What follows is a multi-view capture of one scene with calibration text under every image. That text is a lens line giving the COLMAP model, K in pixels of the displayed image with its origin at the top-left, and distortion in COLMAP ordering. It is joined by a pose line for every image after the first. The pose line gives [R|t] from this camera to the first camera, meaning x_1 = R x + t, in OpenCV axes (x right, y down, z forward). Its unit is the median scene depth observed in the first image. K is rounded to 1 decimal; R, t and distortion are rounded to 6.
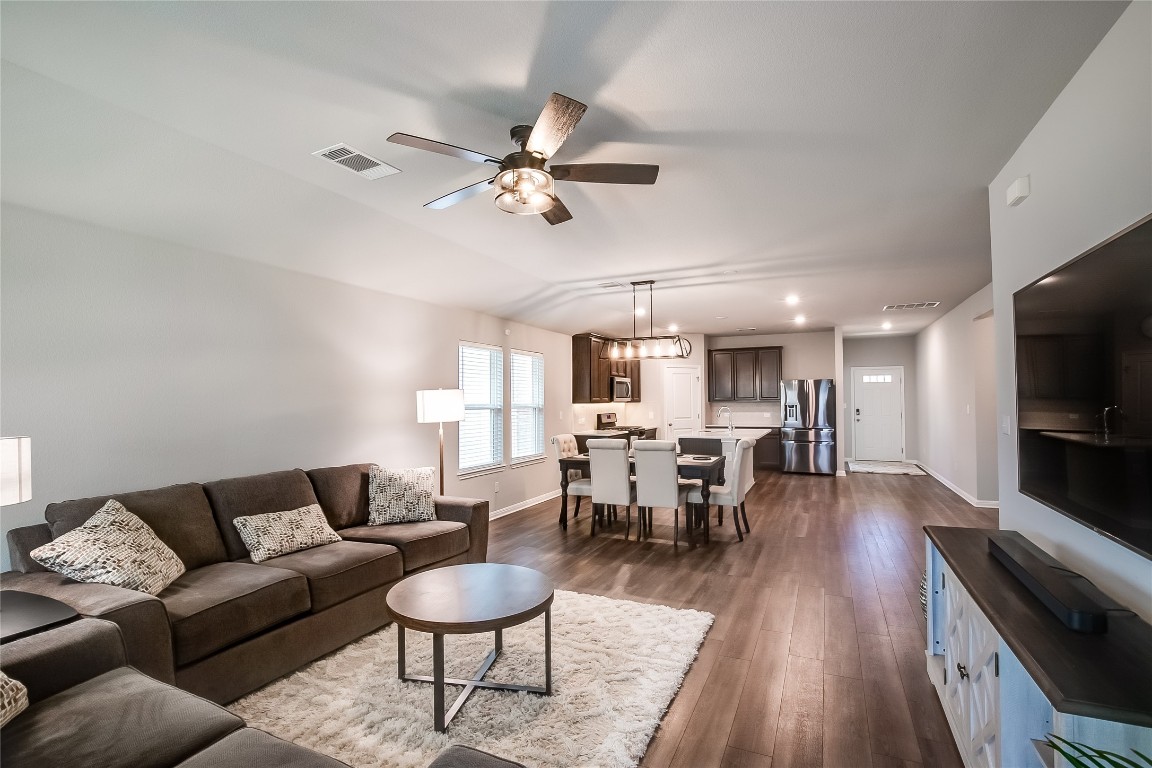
lens RADIAL K [[530.0, 0, 576.0], [0, 530.0, 384.0], [0, 0, 1]] dist [-0.030236, 0.000204]
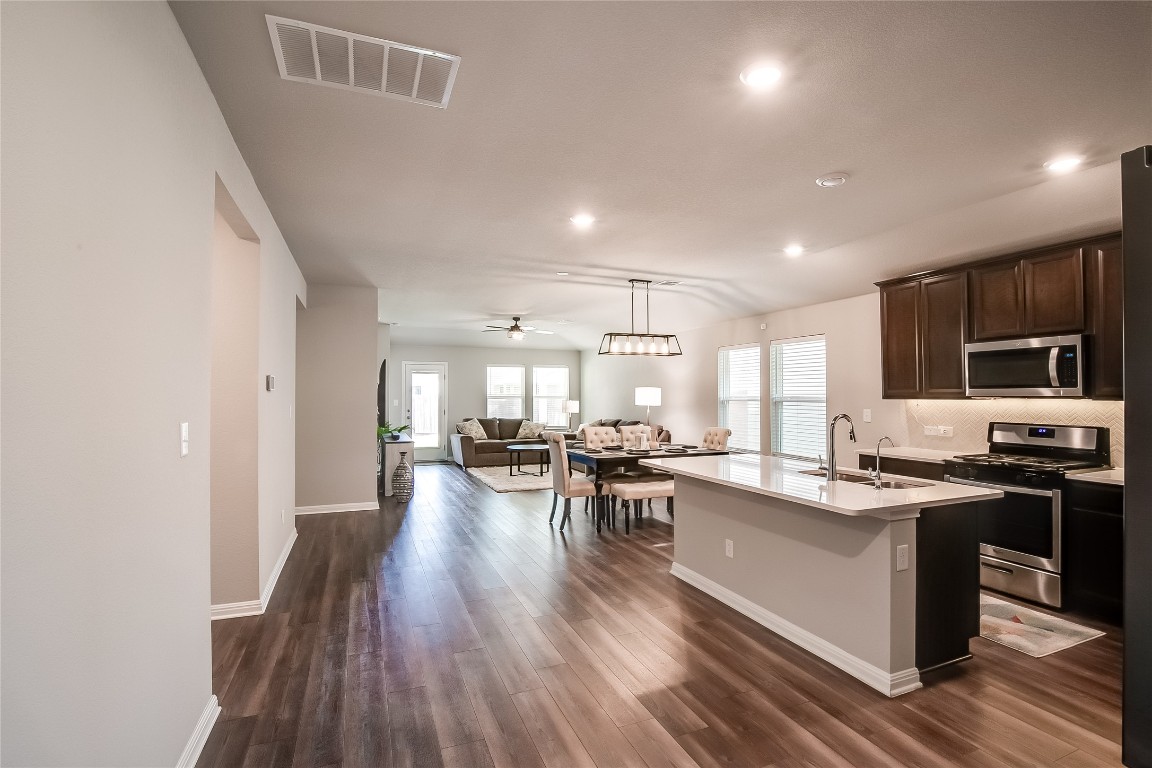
lens RADIAL K [[530.0, 0, 576.0], [0, 530.0, 384.0], [0, 0, 1]] dist [-0.030236, 0.000204]
pose [[-0.674898, -0.001847, -0.737909, 0.658520], [0.033030, 0.998919, -0.032711, 0.025903], [0.737171, -0.046449, -0.674108, 1.073289]]
